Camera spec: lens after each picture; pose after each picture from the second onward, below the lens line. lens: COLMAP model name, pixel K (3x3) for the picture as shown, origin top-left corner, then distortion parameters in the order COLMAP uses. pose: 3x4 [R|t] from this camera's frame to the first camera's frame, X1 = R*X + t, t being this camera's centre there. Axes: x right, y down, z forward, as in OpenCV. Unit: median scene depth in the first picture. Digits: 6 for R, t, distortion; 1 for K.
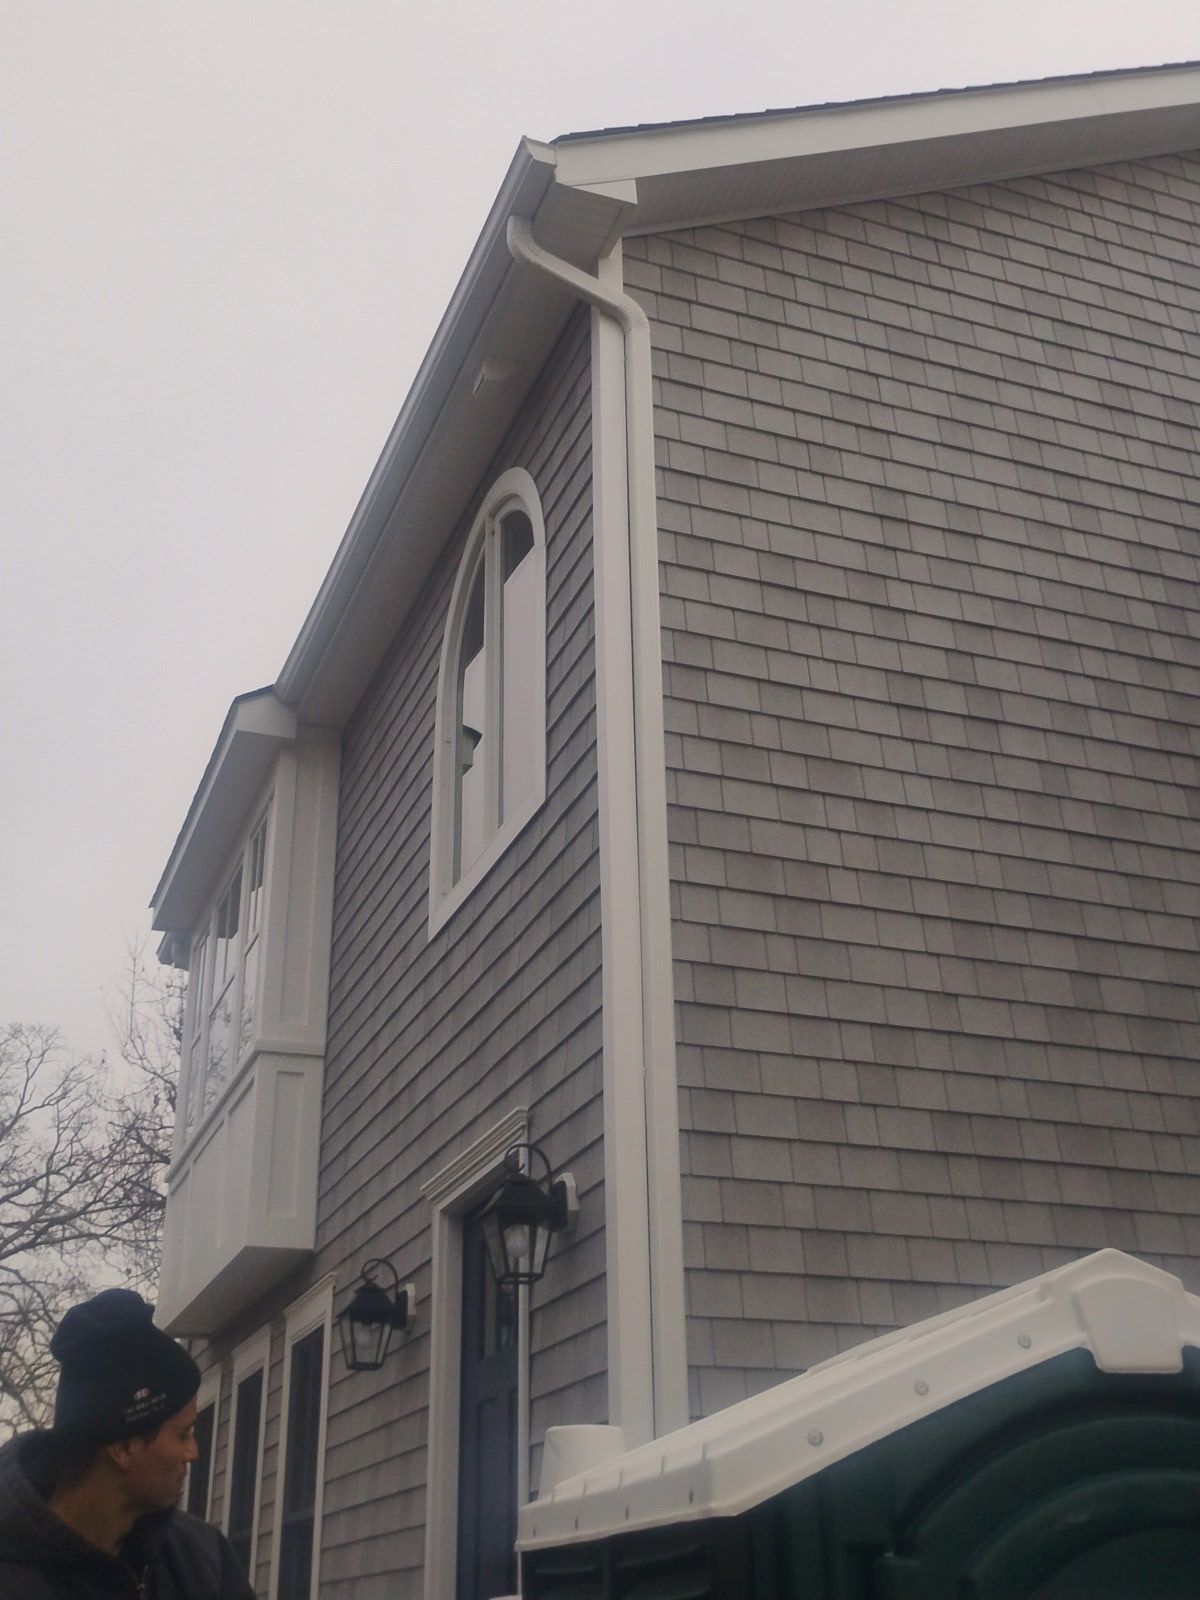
lens RADIAL K [[1762.0, 0, 601.5], [0, 1762.0, 791.7], [0, 0, 1]] dist [0.026959, 0.000000]
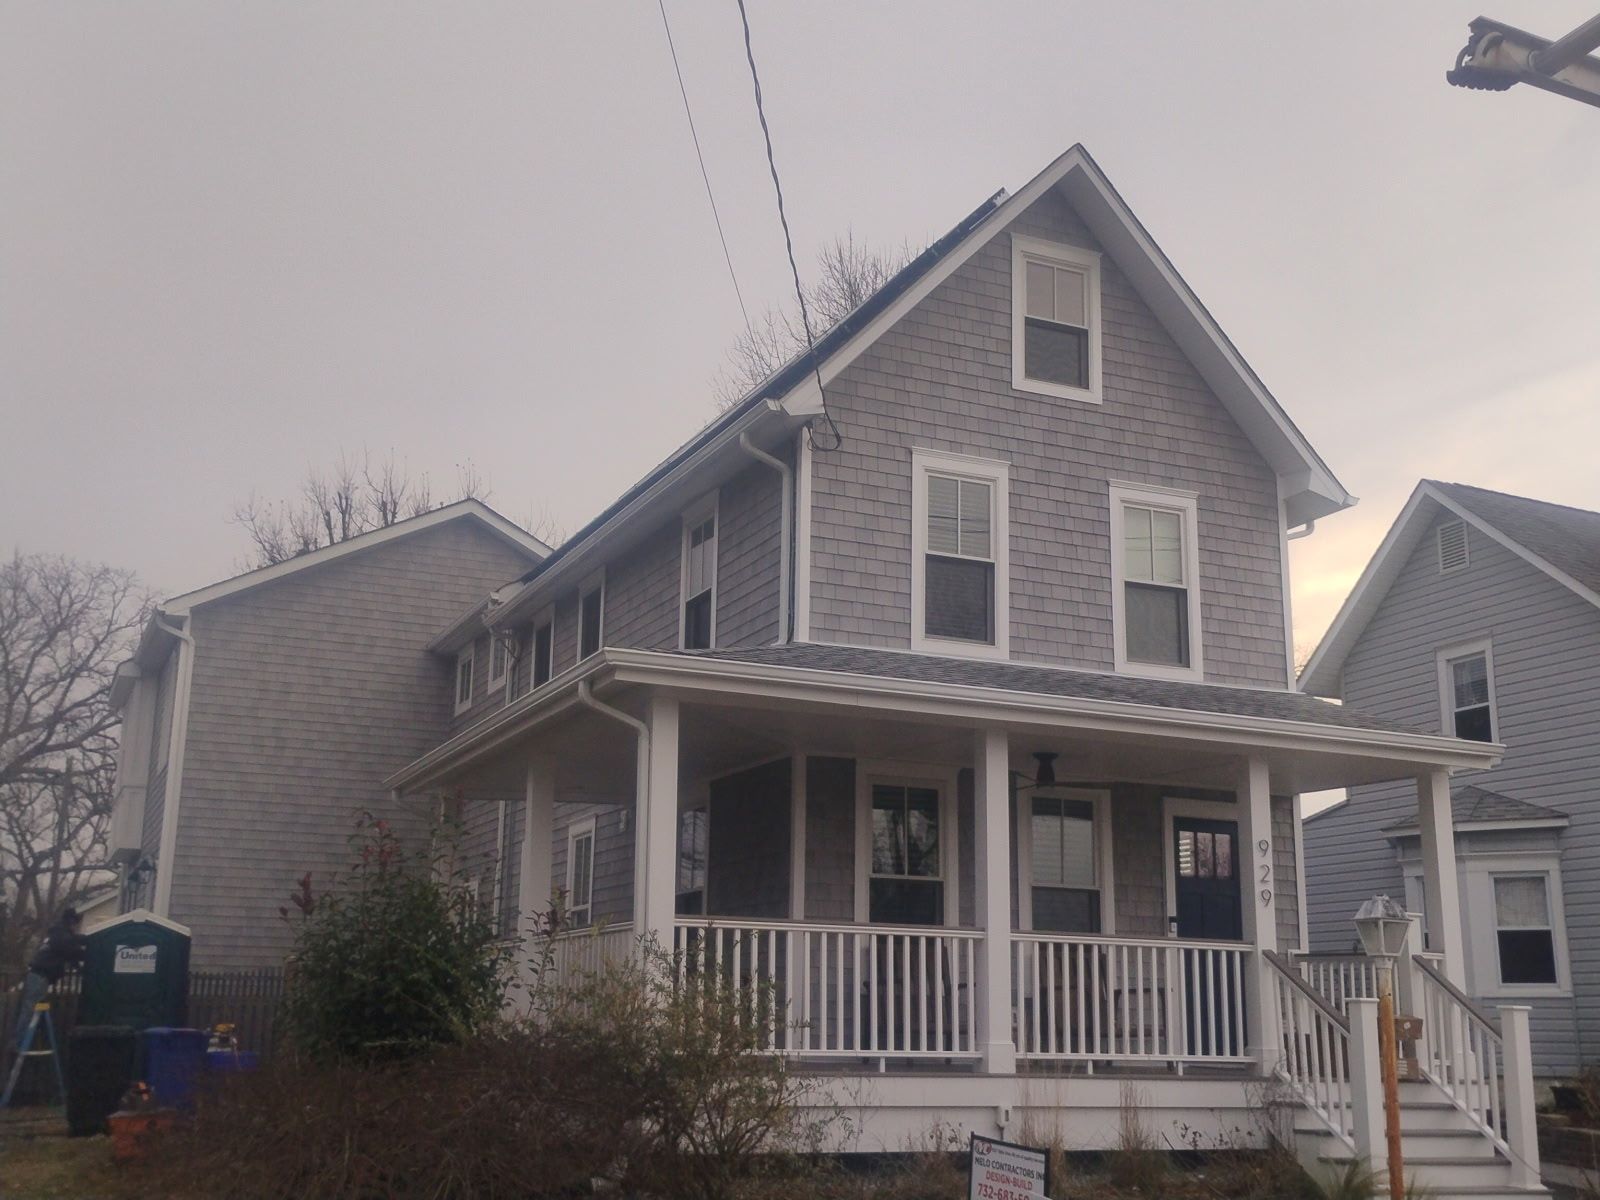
lens RADIAL K [[1762.0, 0, 802.3], [0, 1762.0, 609.0], [0, 0, 1]] dist [0.026959, 0.000000]
pose [[0.998208, 0.043567, 0.041021, 1.238096], [-0.051366, 0.975506, 0.213892, -1.280152], [-0.030697, -0.215616, 0.975996, -2.907470]]
